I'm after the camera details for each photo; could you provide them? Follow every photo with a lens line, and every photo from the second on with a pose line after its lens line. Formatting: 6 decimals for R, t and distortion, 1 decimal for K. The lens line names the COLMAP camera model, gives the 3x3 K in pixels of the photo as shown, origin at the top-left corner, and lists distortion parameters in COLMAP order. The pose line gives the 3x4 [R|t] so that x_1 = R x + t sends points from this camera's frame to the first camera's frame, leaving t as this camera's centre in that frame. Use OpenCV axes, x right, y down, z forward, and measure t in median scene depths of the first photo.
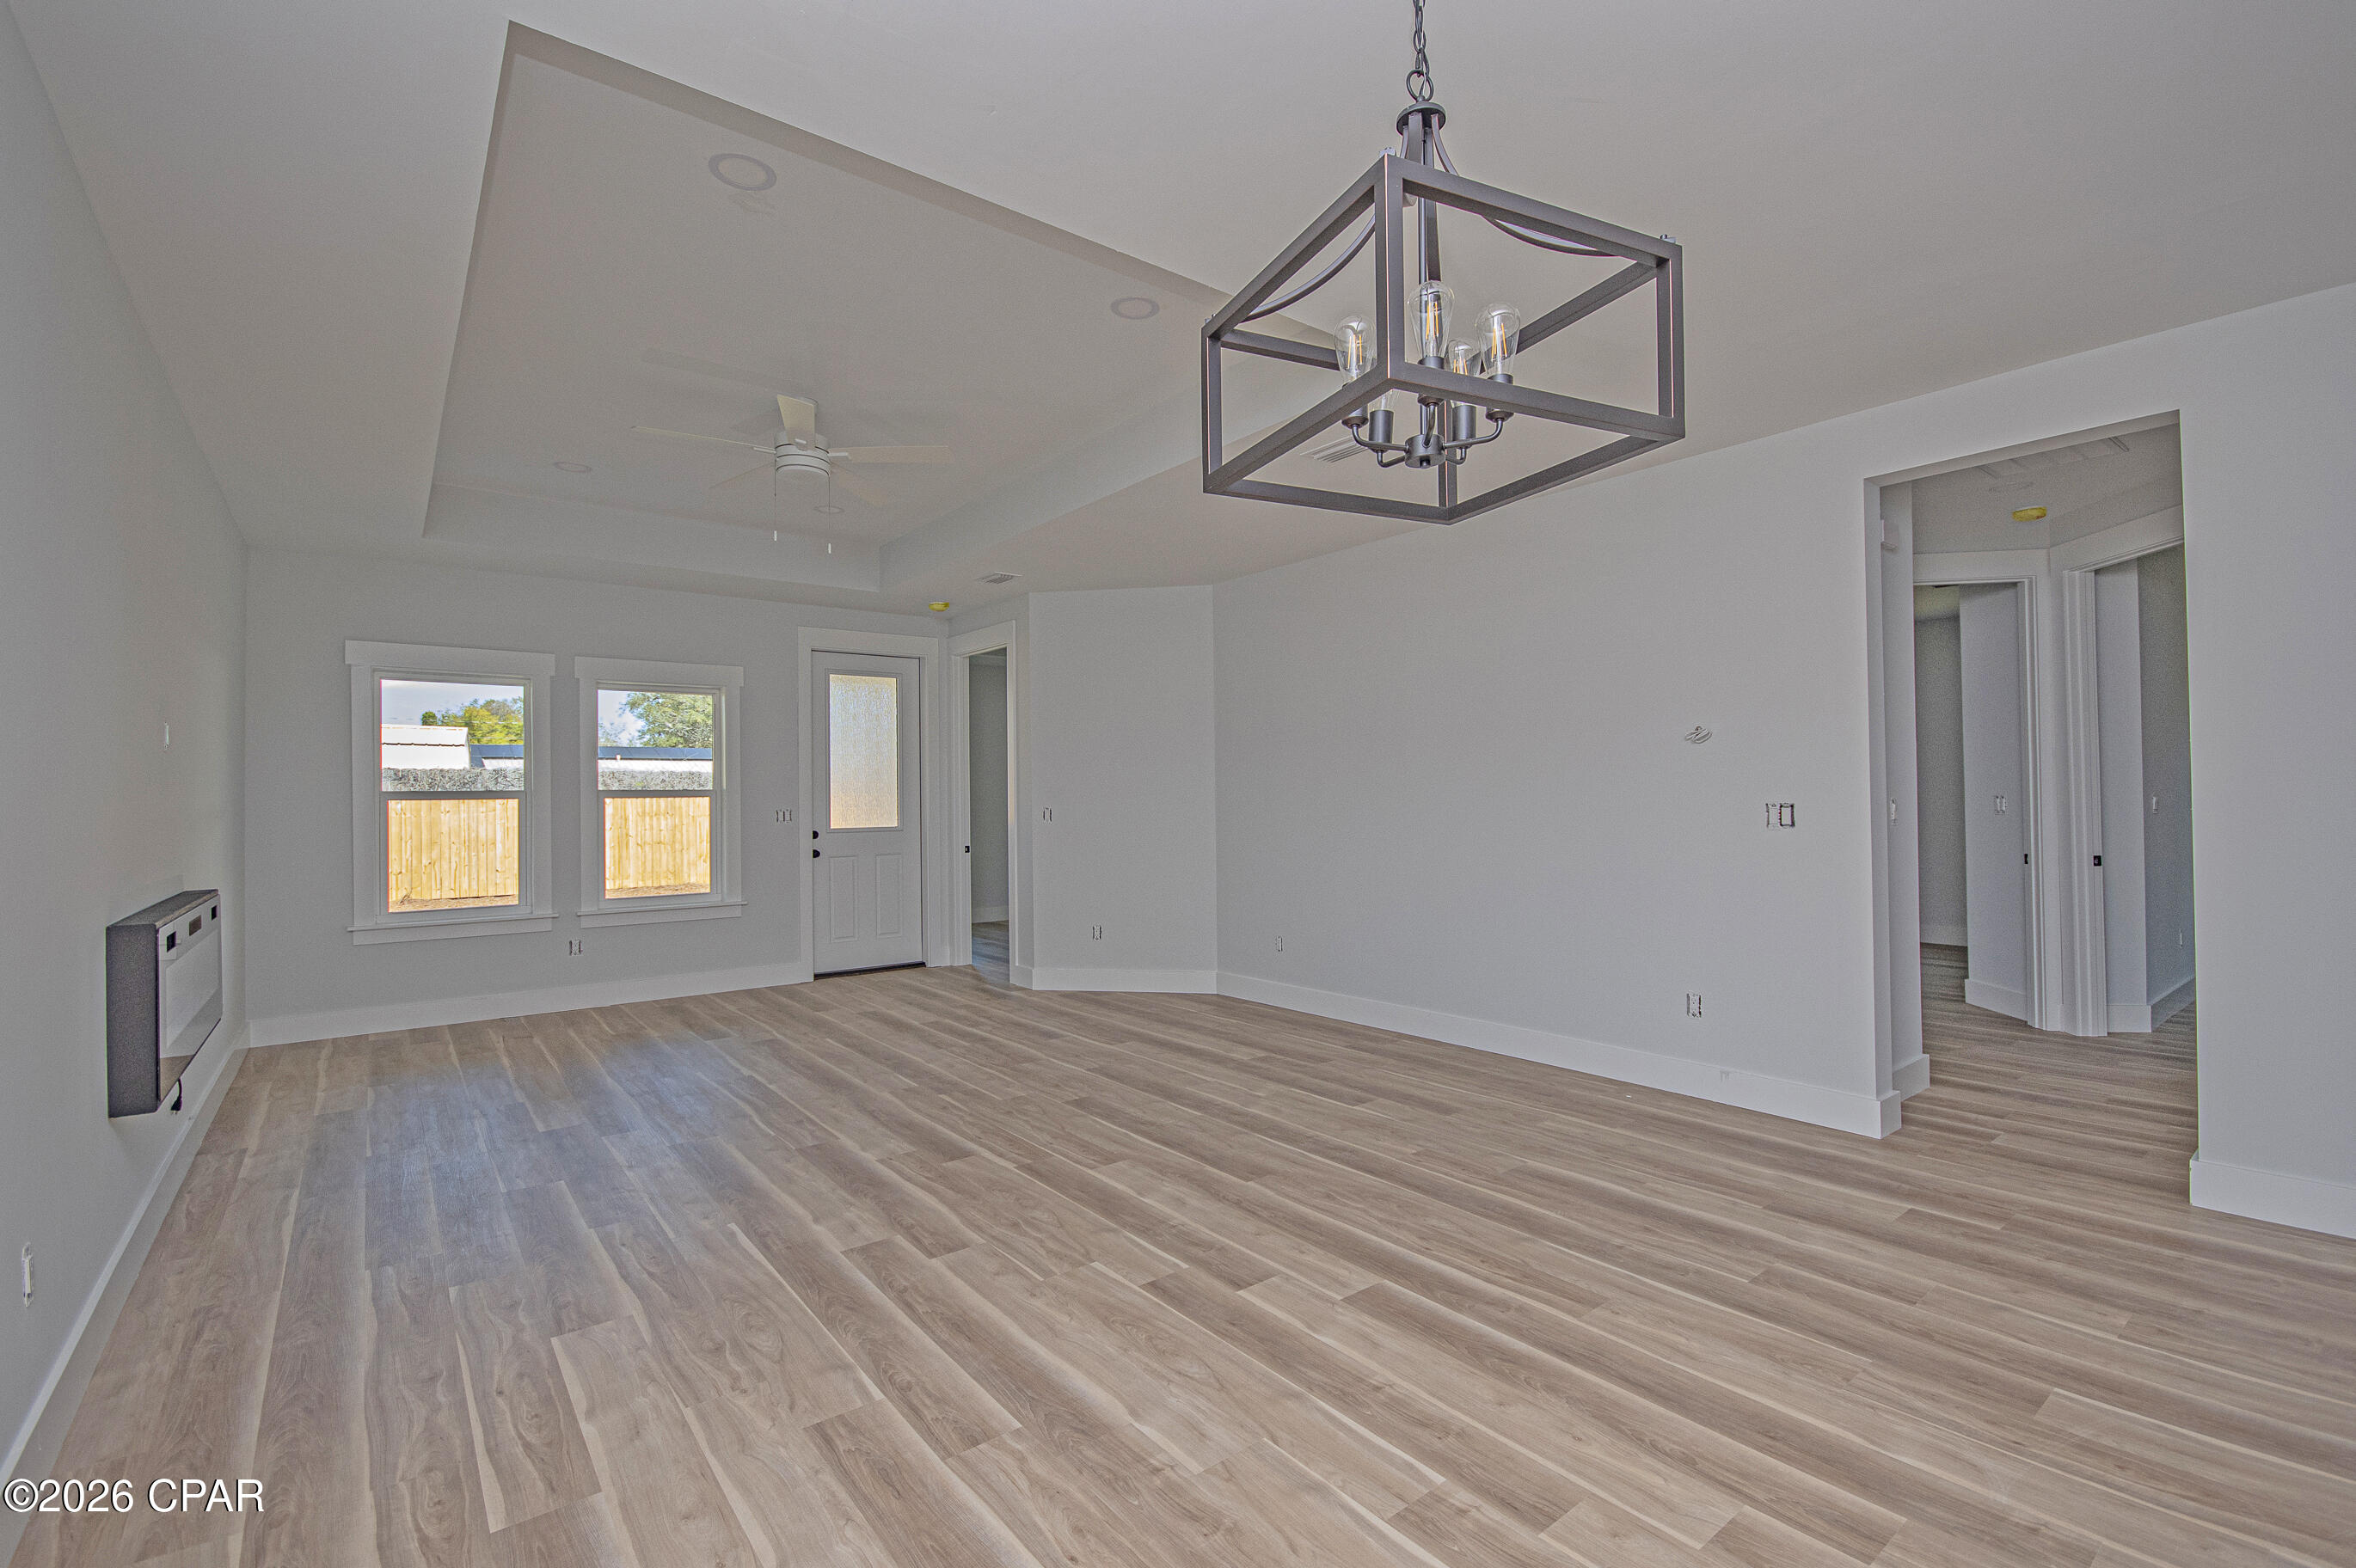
lens RADIAL K [[1037.2, 0, 1203.4], [0, 1037.2, 789.3], [0, 0, 1]] dist [0.006877, -0.009283]
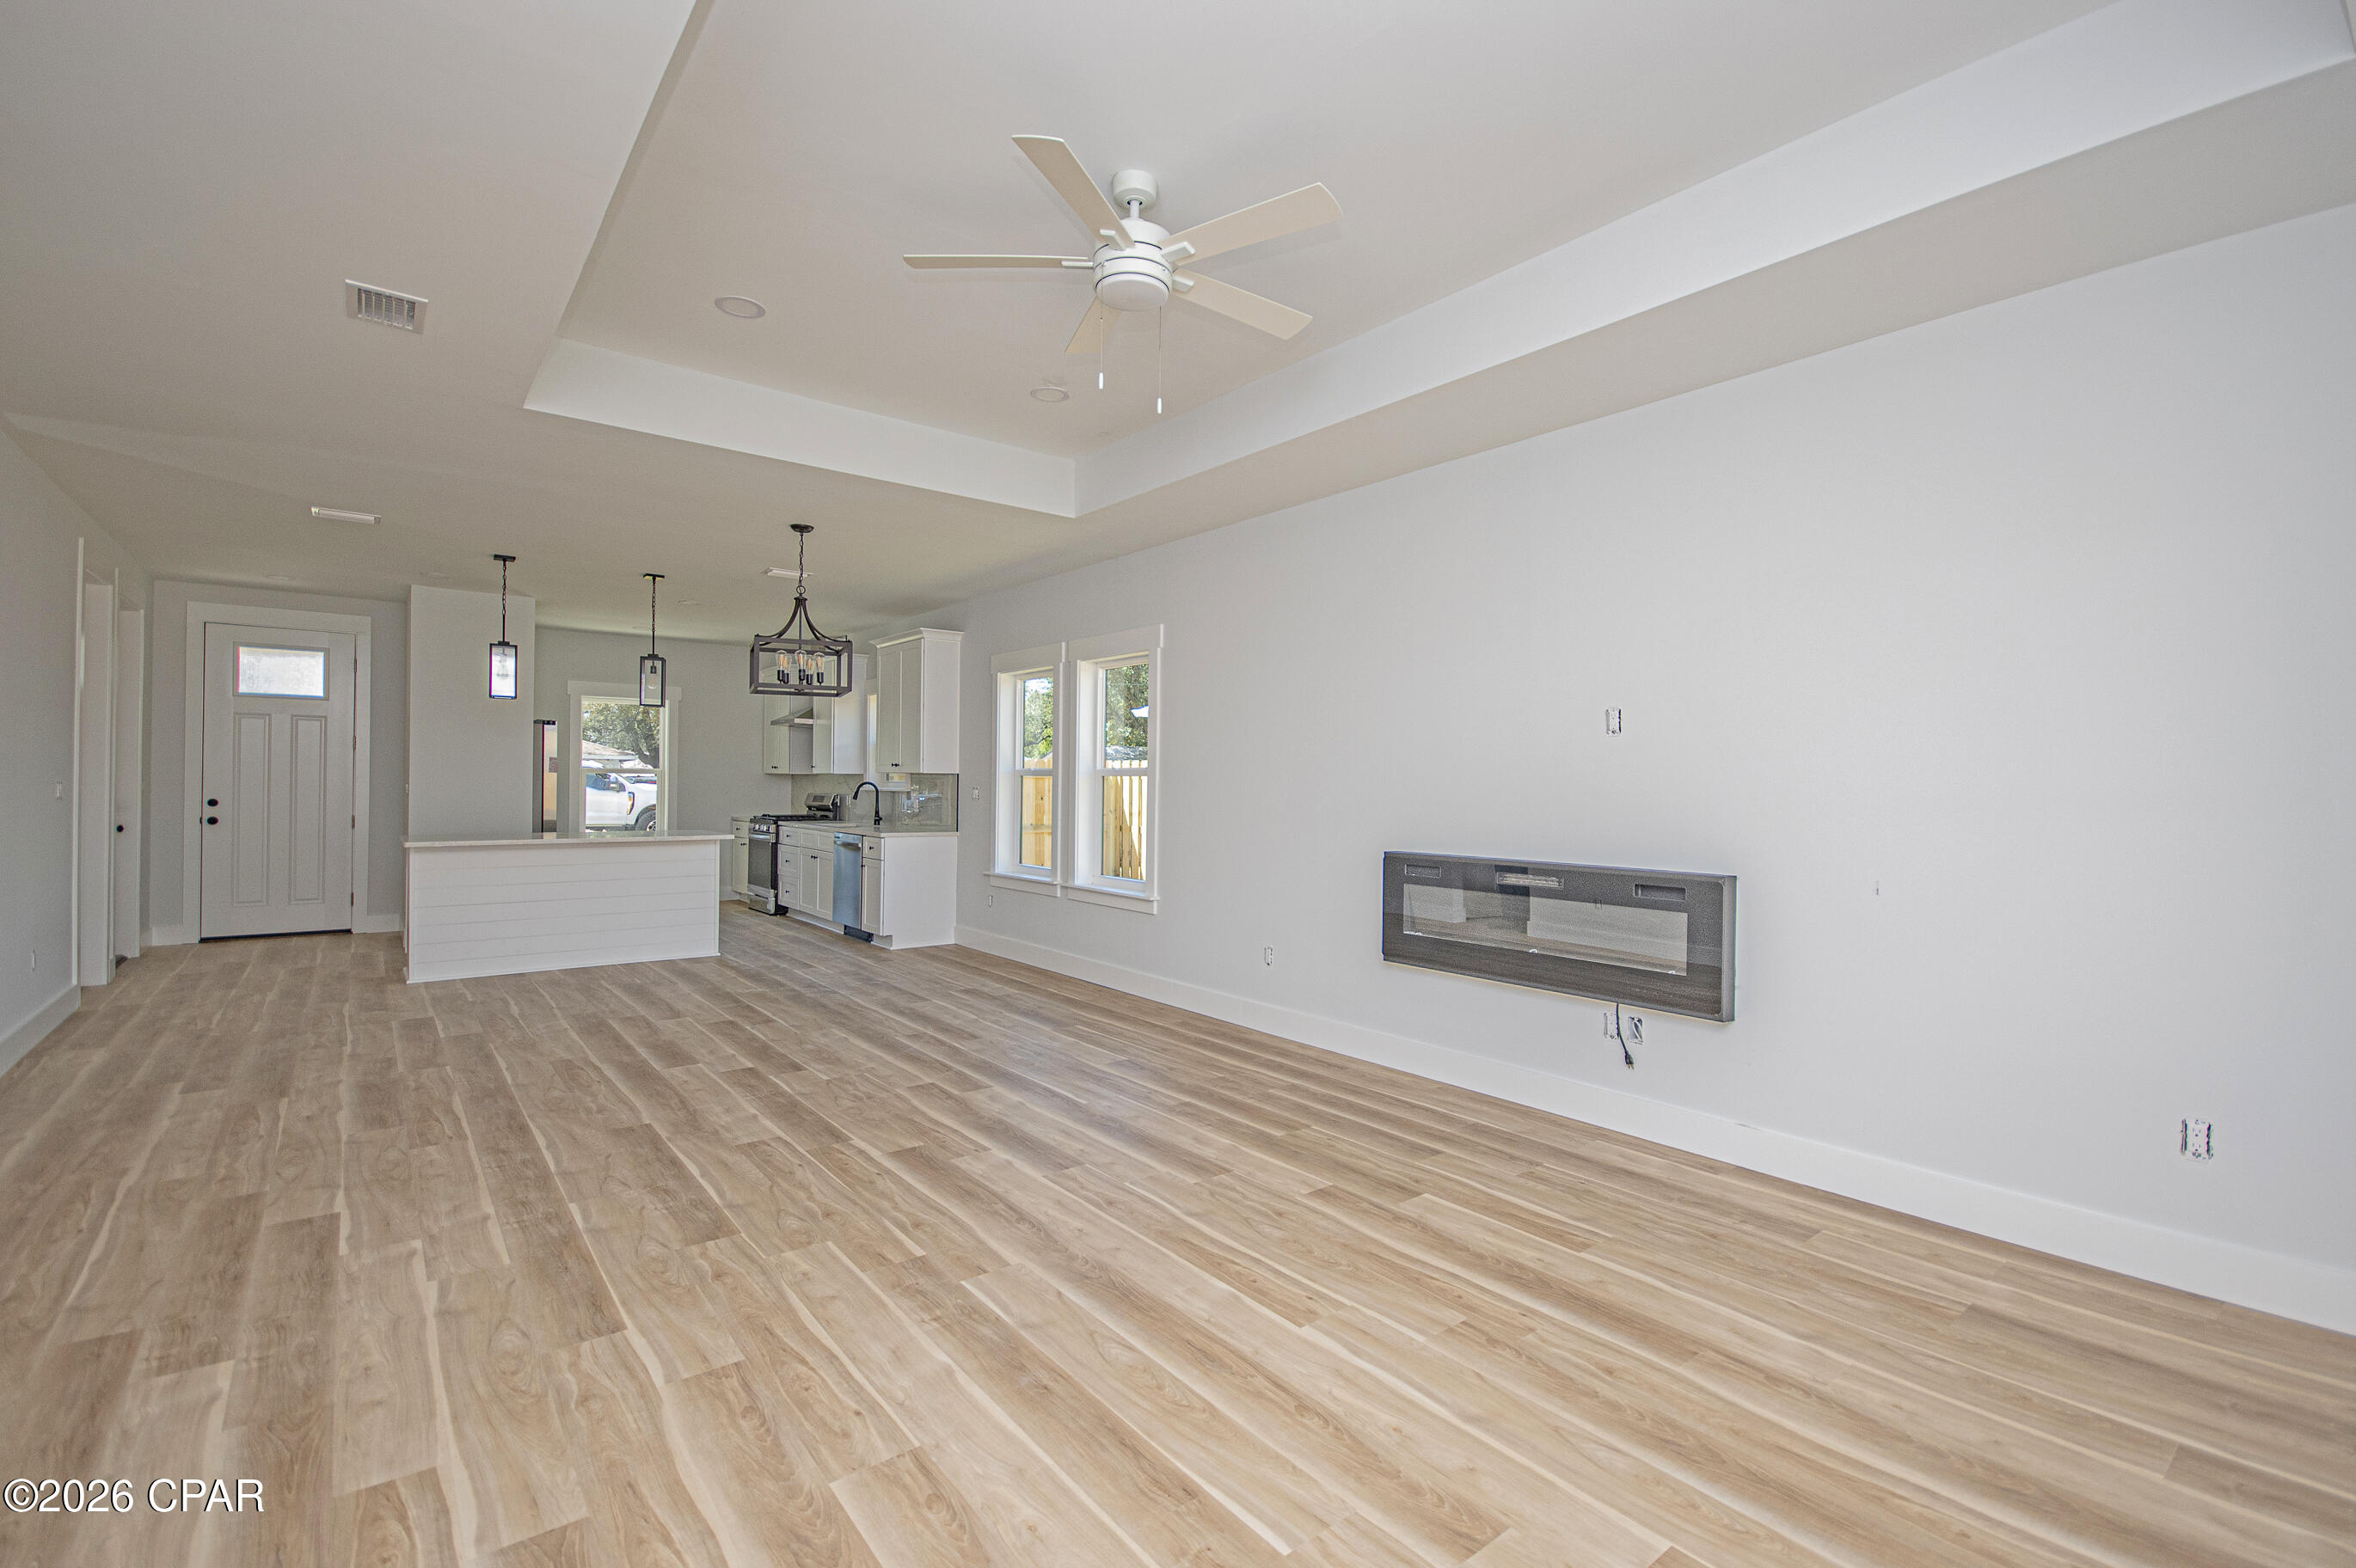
lens RADIAL K [[1037.2, 0, 1203.2], [0, 1037.2, 770.3], [0, 0, 1]] dist [0.006877, -0.009283]
pose [[-0.999974, -0.000398, -0.007264, -0.467355], [-0.000233, 0.999743, -0.022658, 0.021826], [0.007271, -0.022656, -0.999717, 1.828472]]
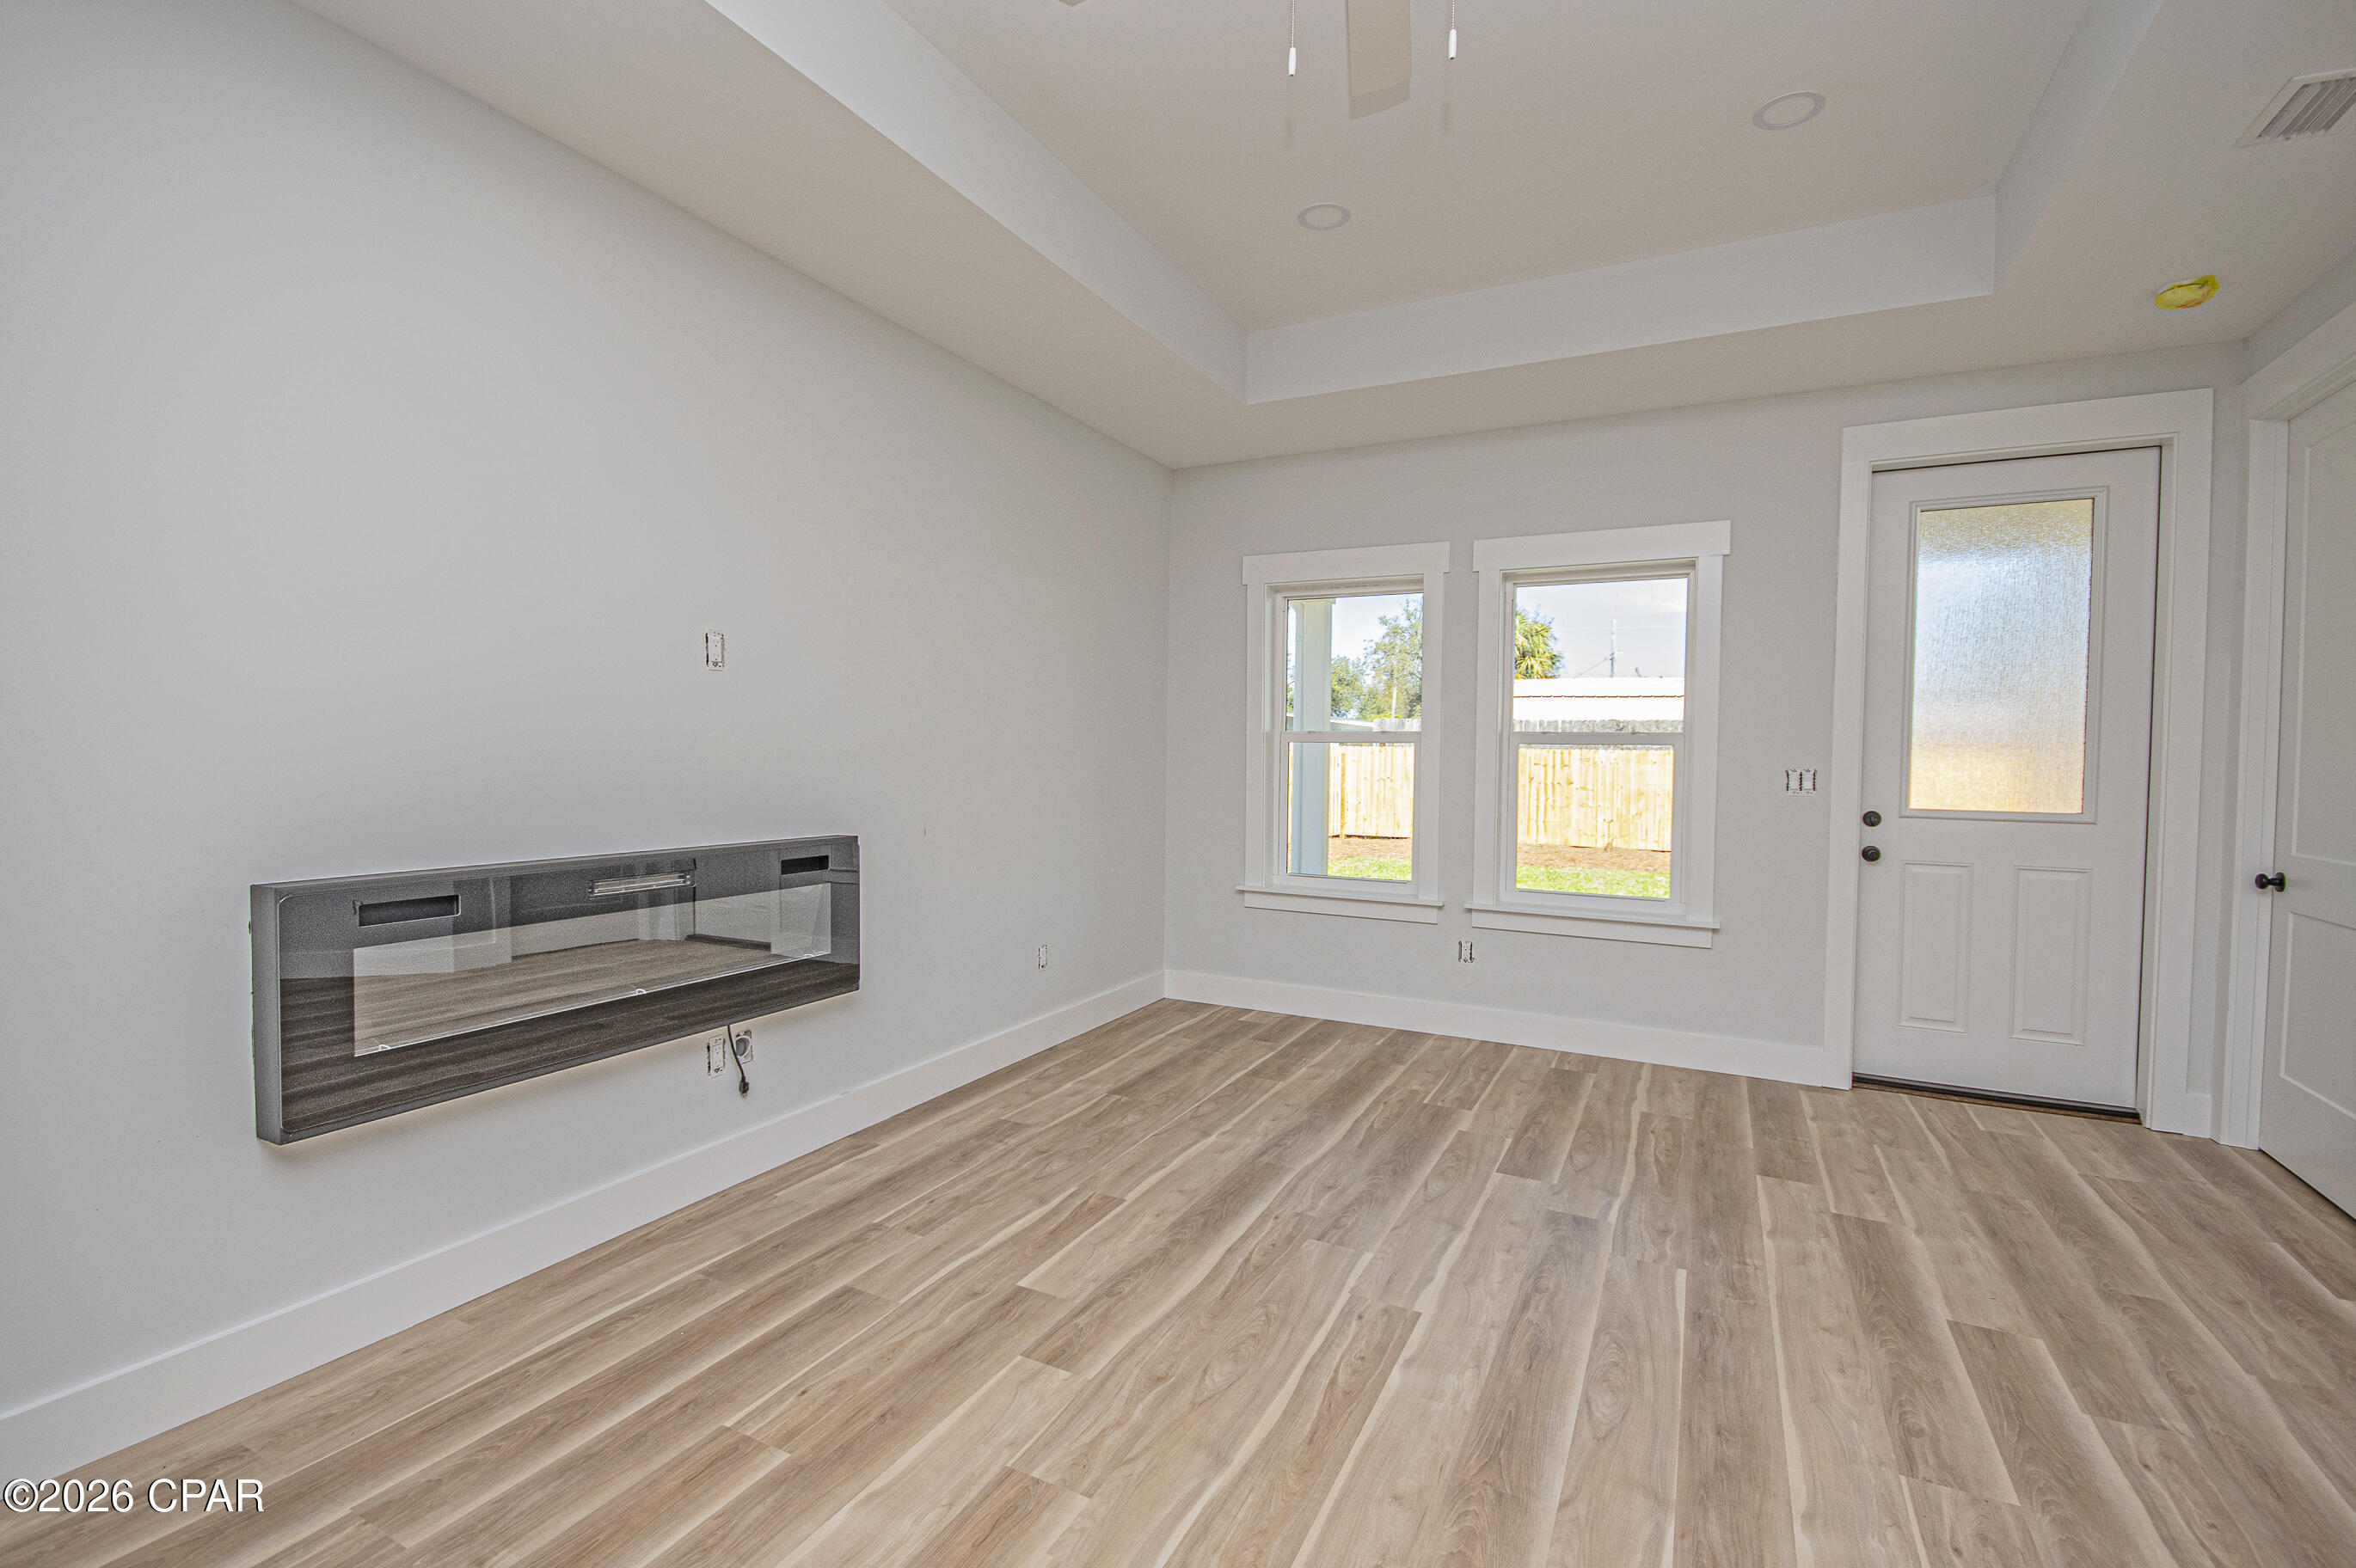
lens RADIAL K [[1037.2, 0, 1181.0], [0, 1037.2, 775.9], [0, 0, 1]] dist [0.006877, -0.009283]
pose [[0.412059, 0.038032, -0.910363, -0.062799], [-0.010953, 0.999263, 0.036789, 0.011191], [0.911091, -0.005188, 0.412172, 0.850001]]
